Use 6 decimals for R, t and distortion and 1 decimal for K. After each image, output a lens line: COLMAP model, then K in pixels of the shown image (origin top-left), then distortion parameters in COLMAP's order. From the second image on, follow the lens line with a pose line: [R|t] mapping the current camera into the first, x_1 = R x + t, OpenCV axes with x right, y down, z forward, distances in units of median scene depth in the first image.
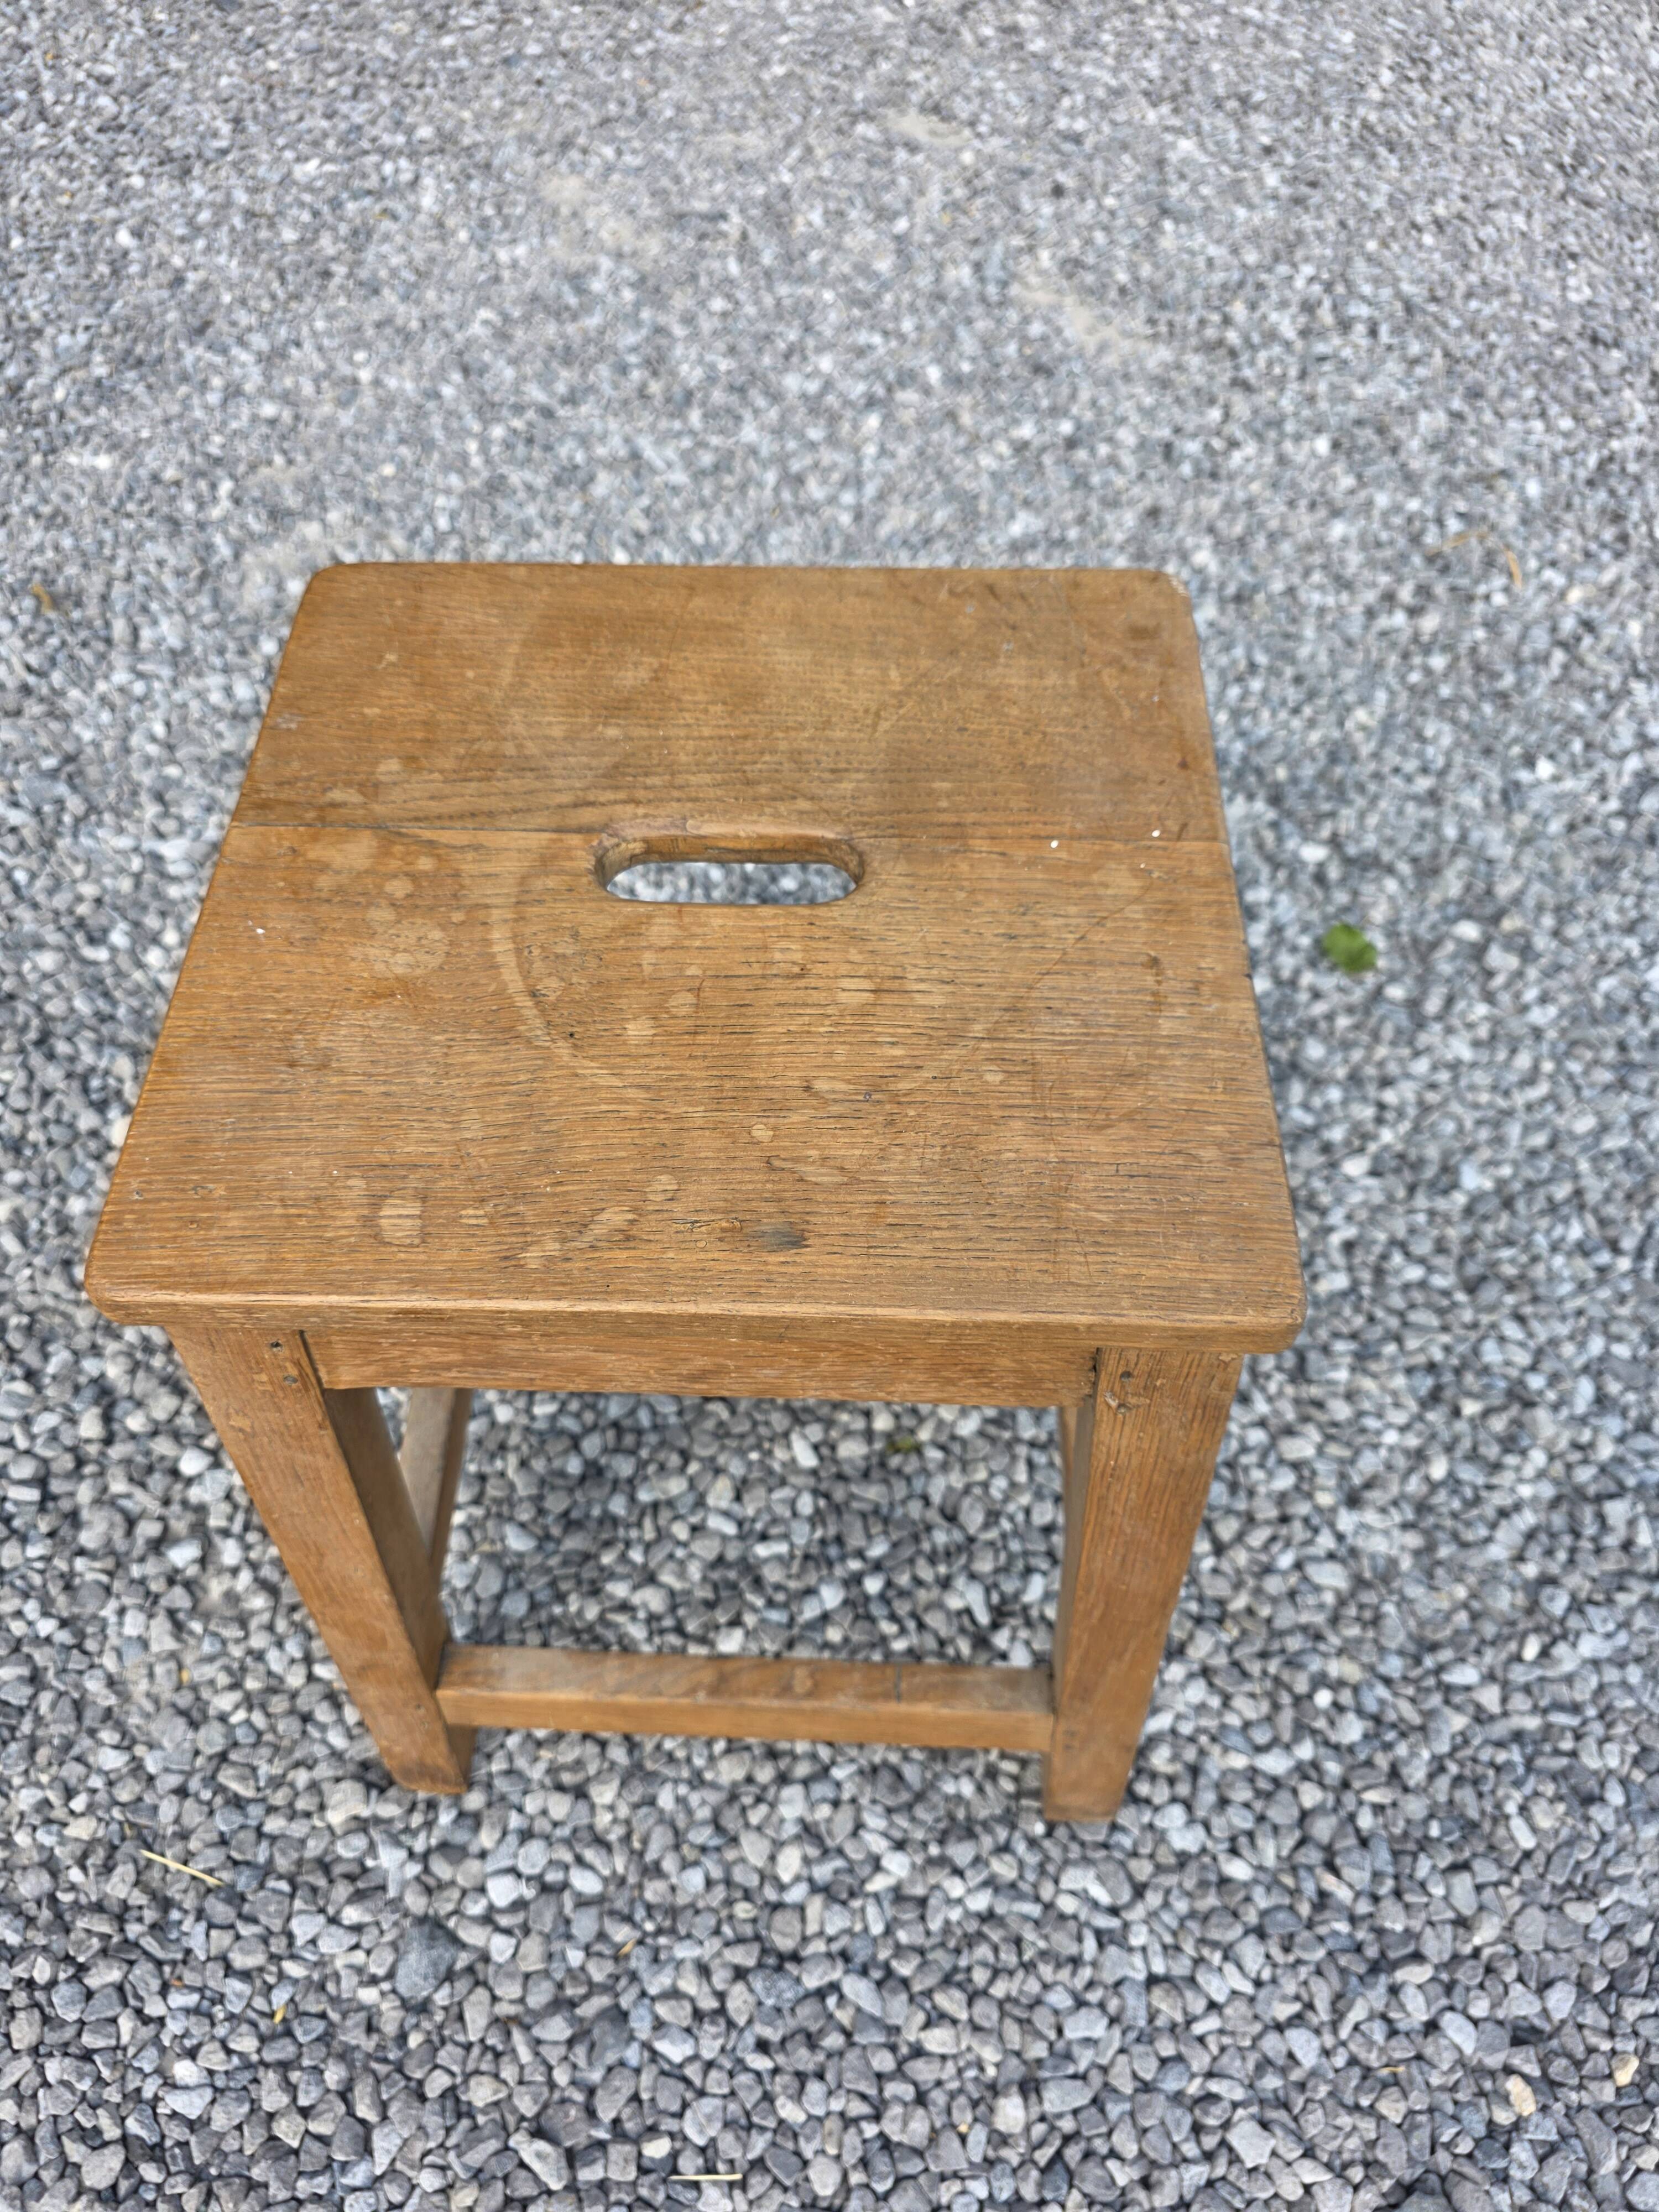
lens RADIAL K [[1512.2, 0, 812.6], [0, 1512.2, 1141.2], [0, 0, 1]] dist [0.026527, -0.028319]
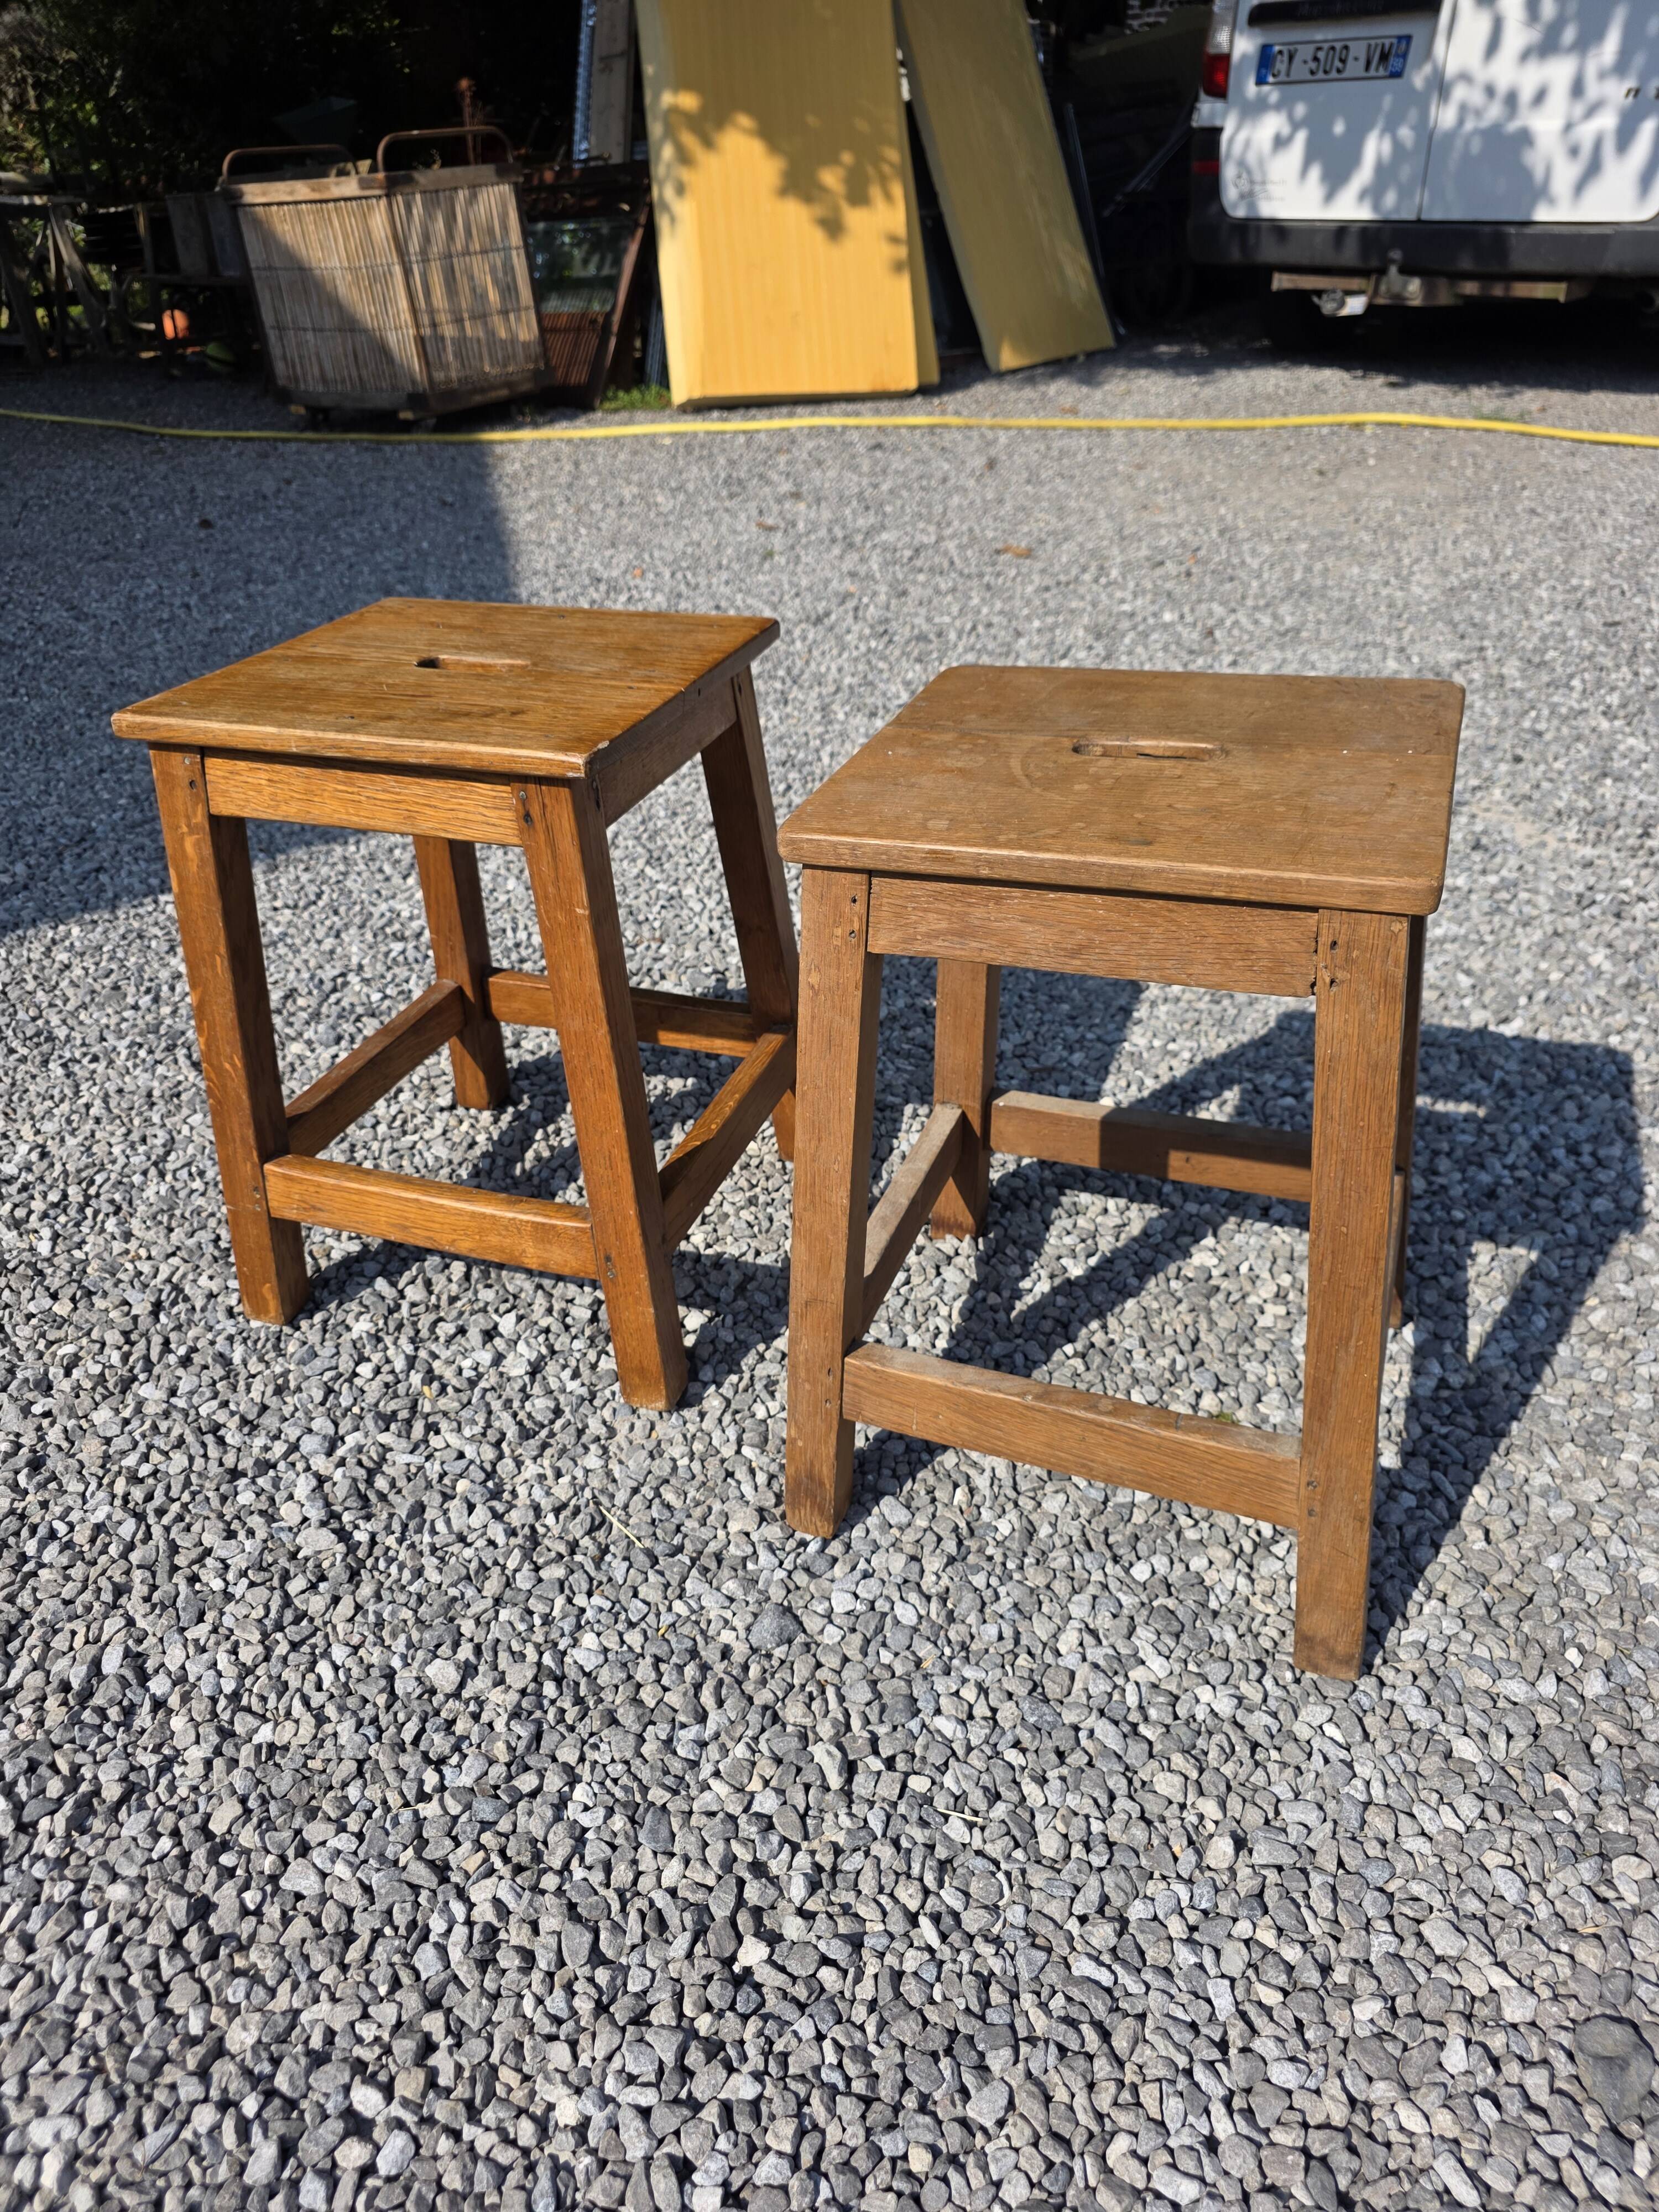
lens RADIAL K [[1512.2, 0, 823.4], [0, 1512.2, 1113.8], [0, 0, 1]] dist [0.026527, -0.028319]
pose [[0.939558, 0.131297, -0.316215, 0.127717], [-0.250159, 0.893821, -0.372161, 0.594557], [0.233777, 0.428771, 0.872642, -0.283248]]
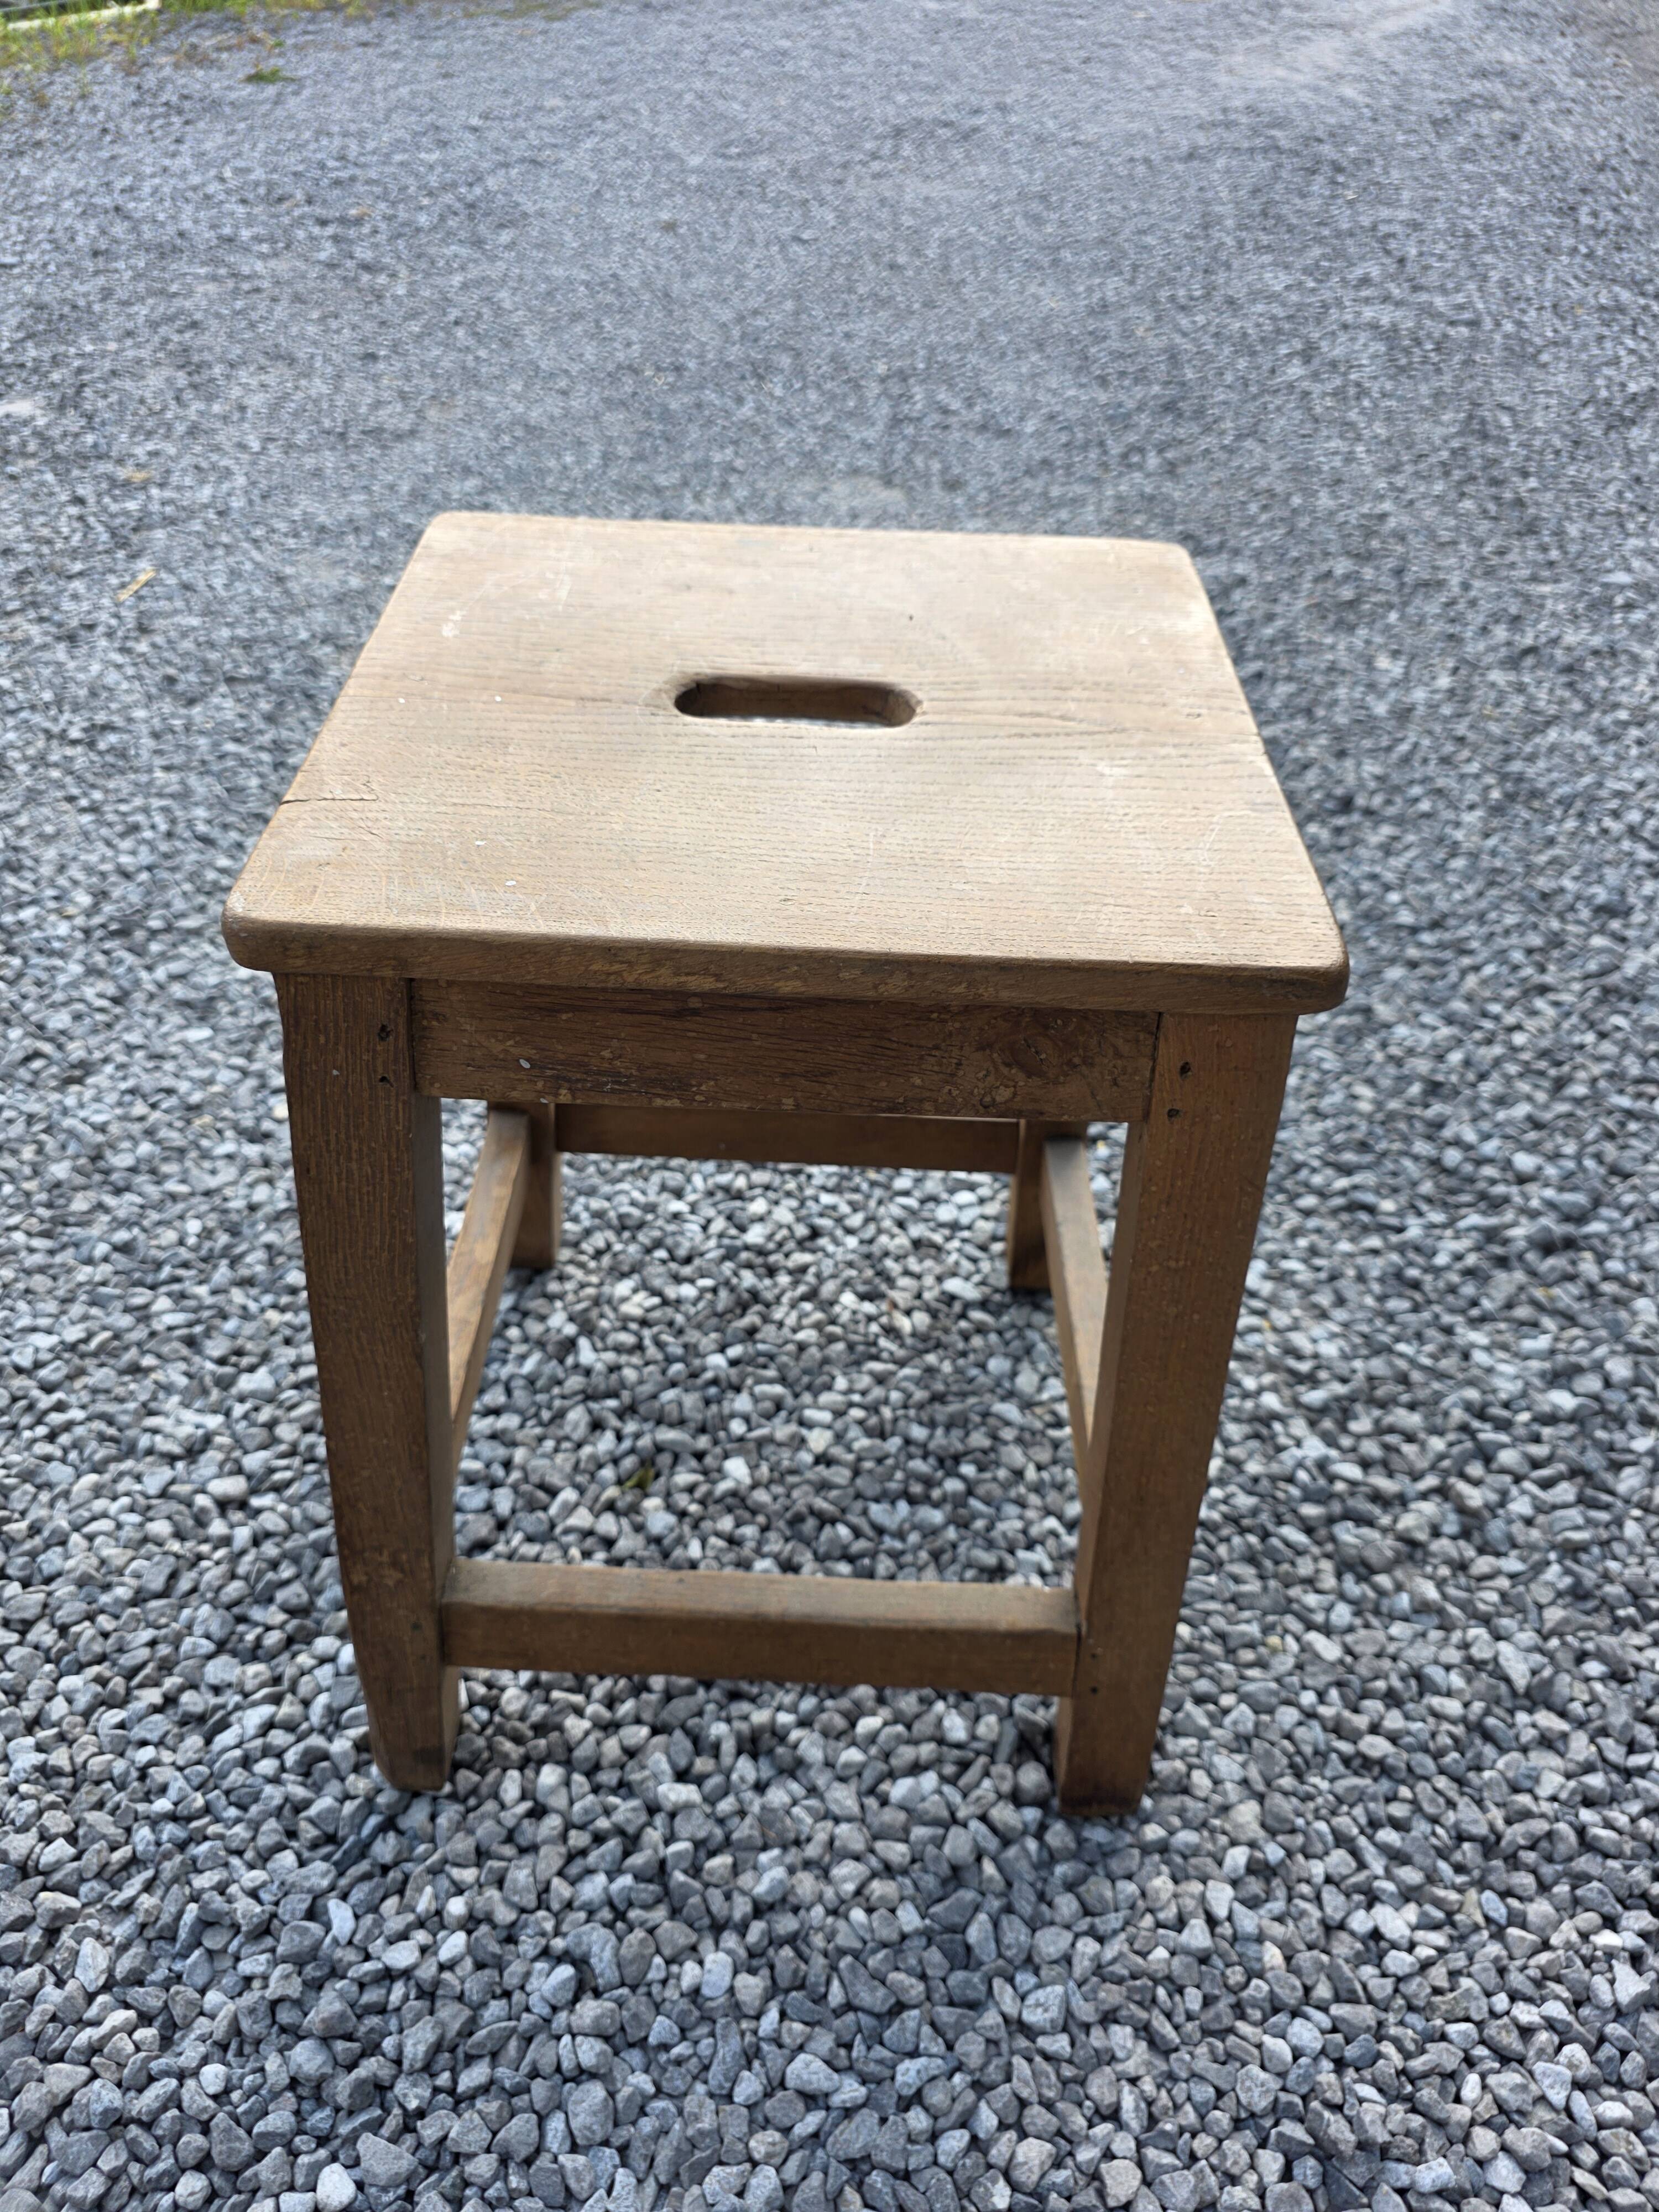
lens RADIAL K [[1512.2, 0, 799.1], [0, 1512.2, 1128.9], [0, 0, 1]] dist [0.026527, -0.028319]
pose [[-0.999712, -0.019059, -0.014566, -0.030916], [-0.011108, -0.170378, 0.985316, -0.828479], [-0.021261, 0.985195, 0.170117, 0.698291]]
